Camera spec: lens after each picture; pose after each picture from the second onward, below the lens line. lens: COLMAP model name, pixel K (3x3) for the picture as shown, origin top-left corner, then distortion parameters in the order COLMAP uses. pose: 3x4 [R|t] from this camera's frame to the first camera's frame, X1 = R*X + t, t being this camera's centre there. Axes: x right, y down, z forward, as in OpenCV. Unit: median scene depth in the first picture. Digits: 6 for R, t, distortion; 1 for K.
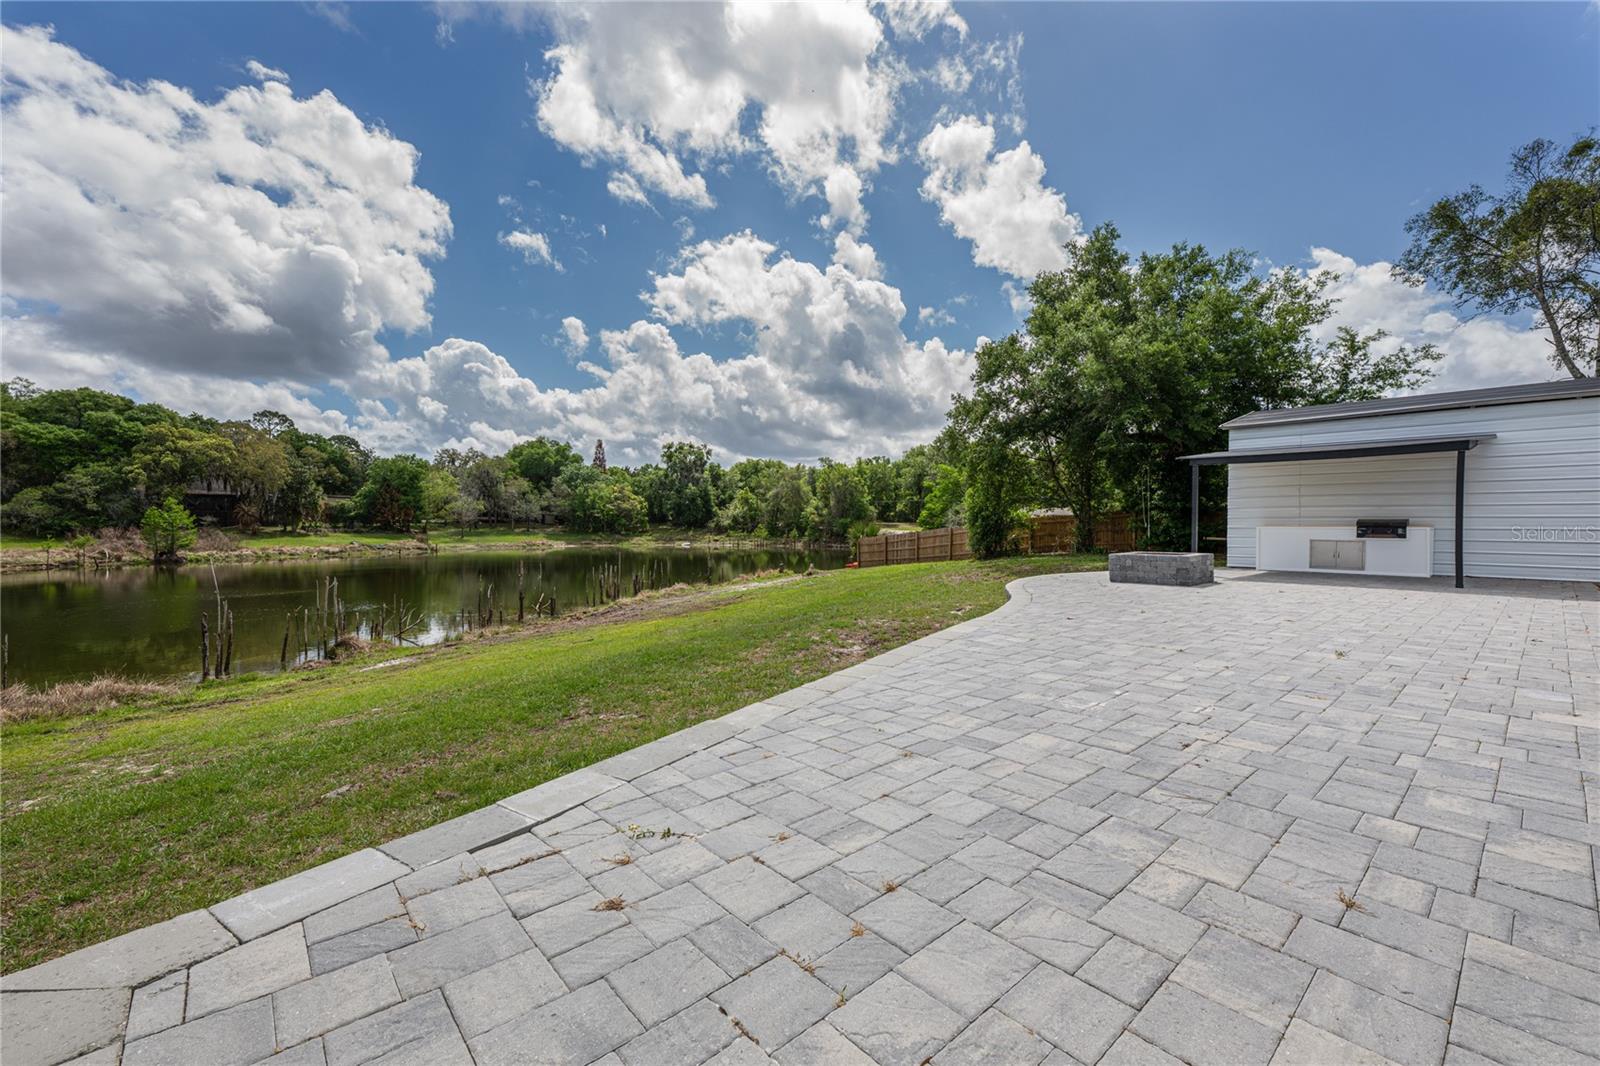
lens RADIAL K [[686.4, 0, 792.1], [0, 686.4, 526.2], [0, 0, 1]] dist [0.002132, 0.000712]
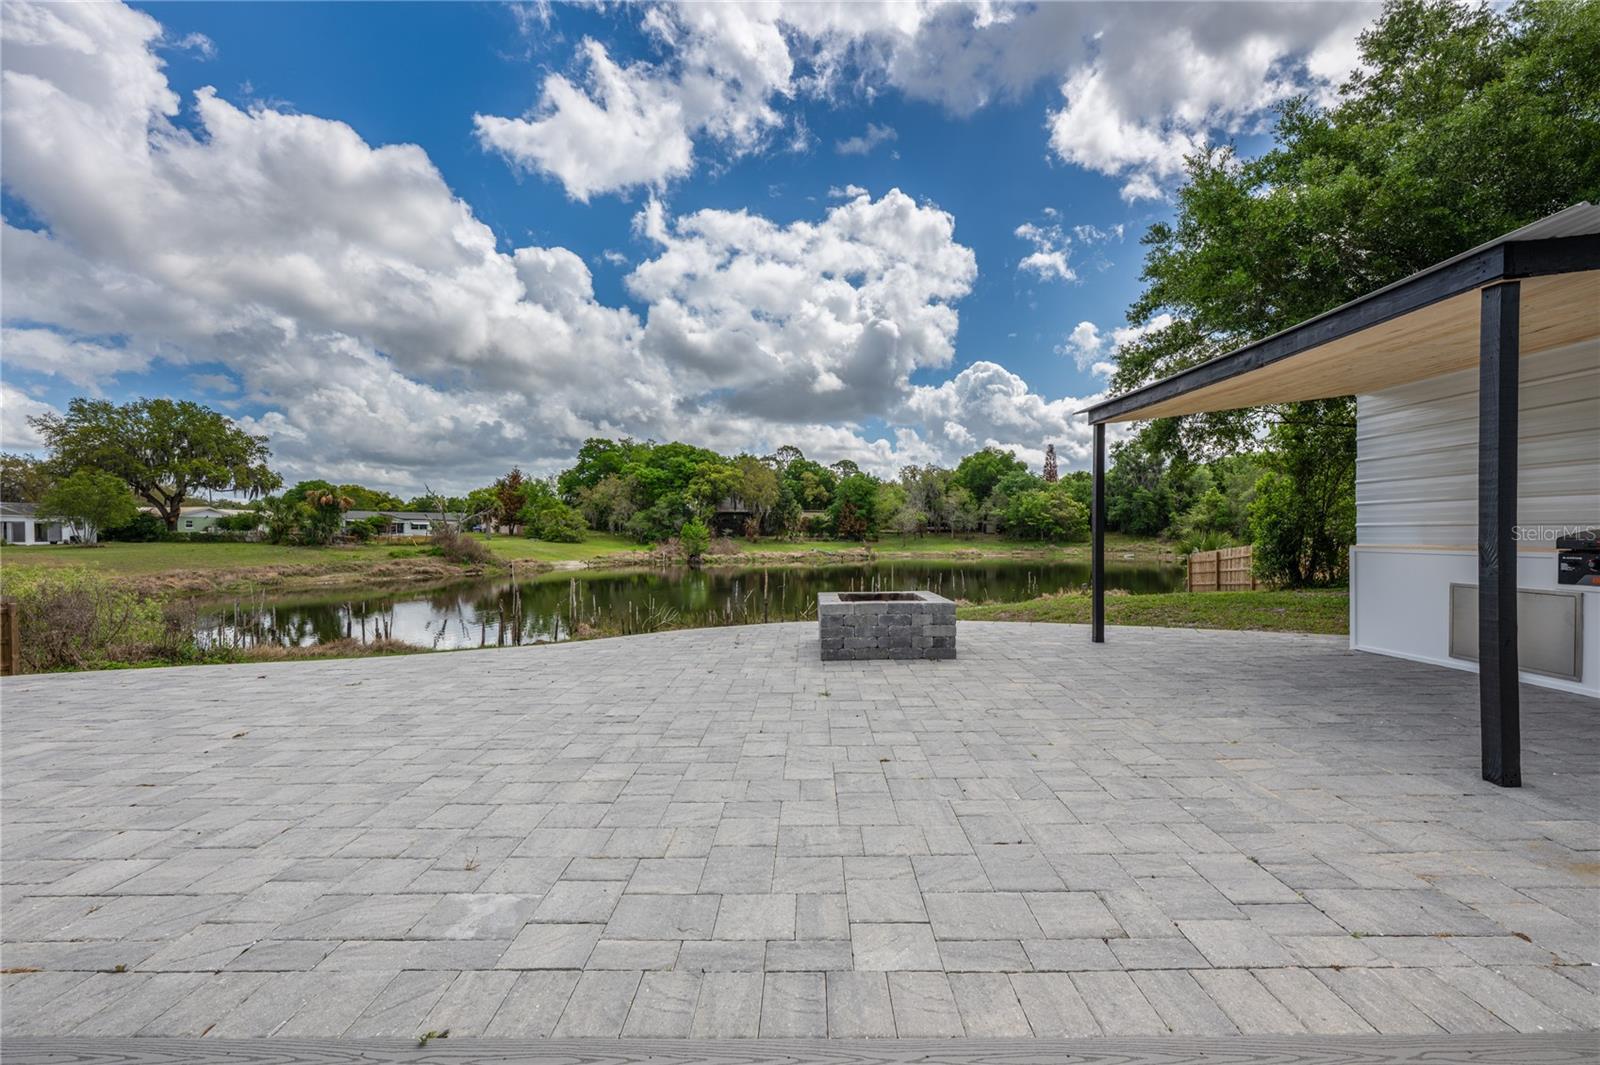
lens RADIAL K [[657.4, 0, 805.6], [0, 657.4, 534.2], [0, 0, 1]] dist [-0.000686, -0.000062]
pose [[0.746942, -0.002627, -0.664884, 0.088571], [0.002587, 0.999996, -0.001045, -0.001382], [0.664885, -0.000939, 0.746946, 0.101635]]
